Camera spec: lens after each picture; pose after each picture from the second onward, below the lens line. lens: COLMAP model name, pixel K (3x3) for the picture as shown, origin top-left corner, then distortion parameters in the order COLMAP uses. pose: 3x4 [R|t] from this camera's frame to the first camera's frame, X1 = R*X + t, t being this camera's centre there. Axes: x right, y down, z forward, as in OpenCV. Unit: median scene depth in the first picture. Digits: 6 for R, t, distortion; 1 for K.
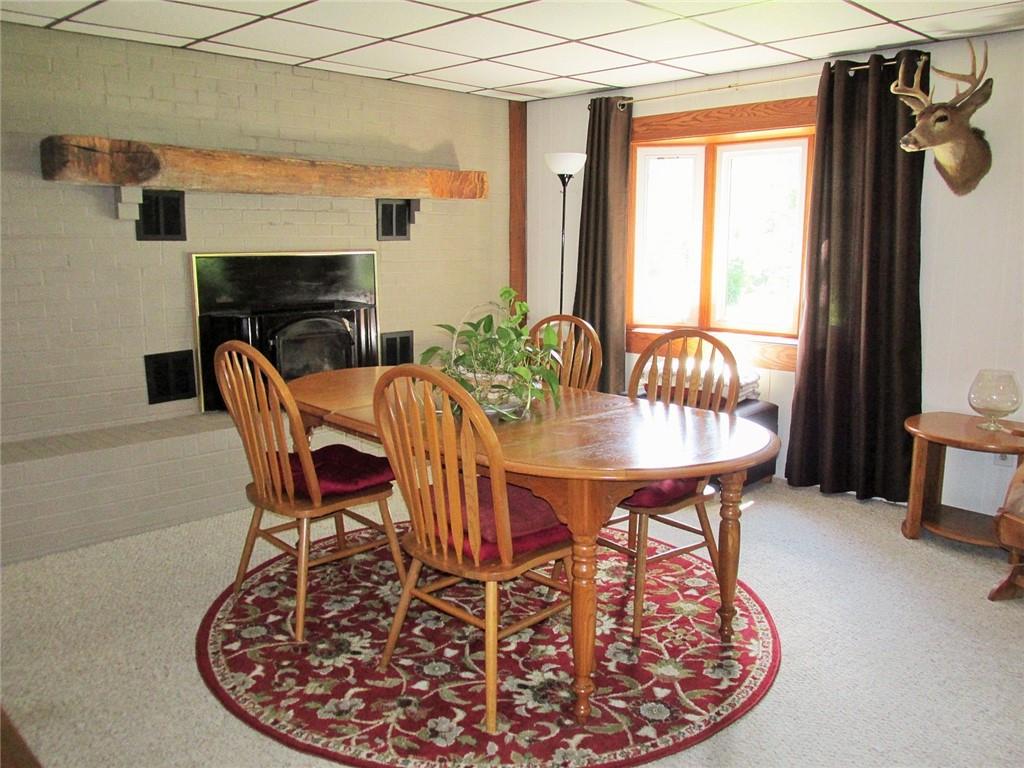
lens RADIAL K [[852.4, 0, 512.0], [0, 852.4, 384.0], [0, 0, 1]] dist [-0.026095, -0.003222]
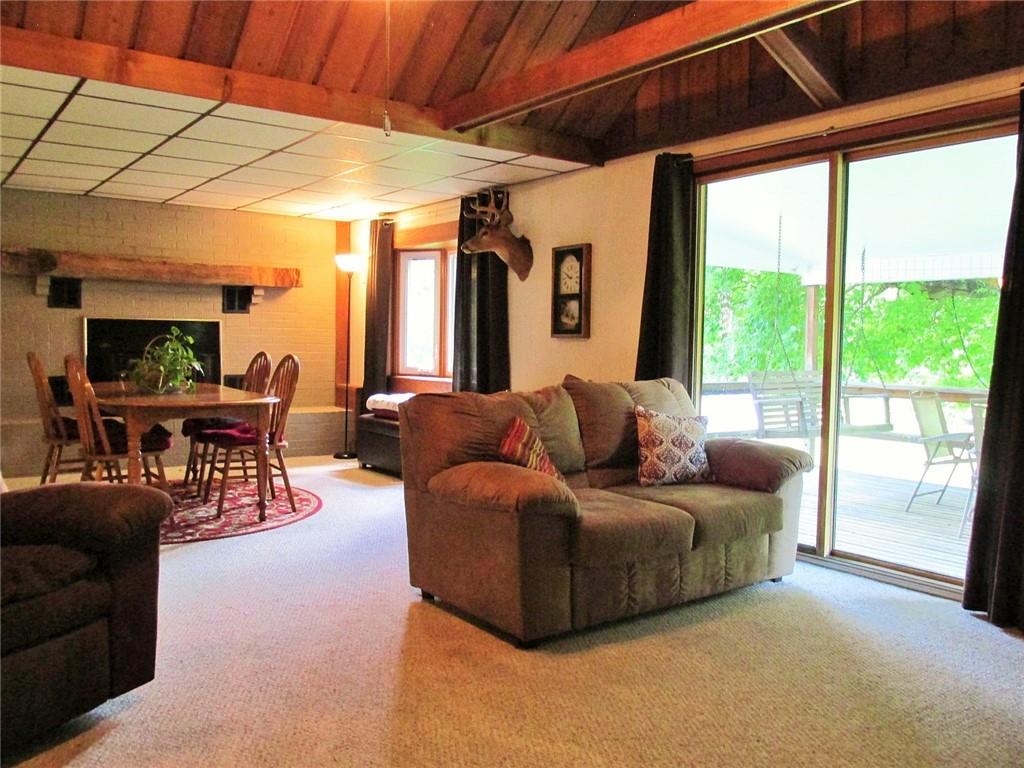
lens RADIAL K [[852.4, 0, 512.0], [0, 852.4, 384.0], [0, 0, 1]] dist [-0.026095, -0.003222]
pose [[0.990453, 0.019096, -0.136524, 0.707517], [-0.034632, 0.993066, -0.112343, 0.138776], [0.133432, 0.115998, 0.984246, -0.511572]]
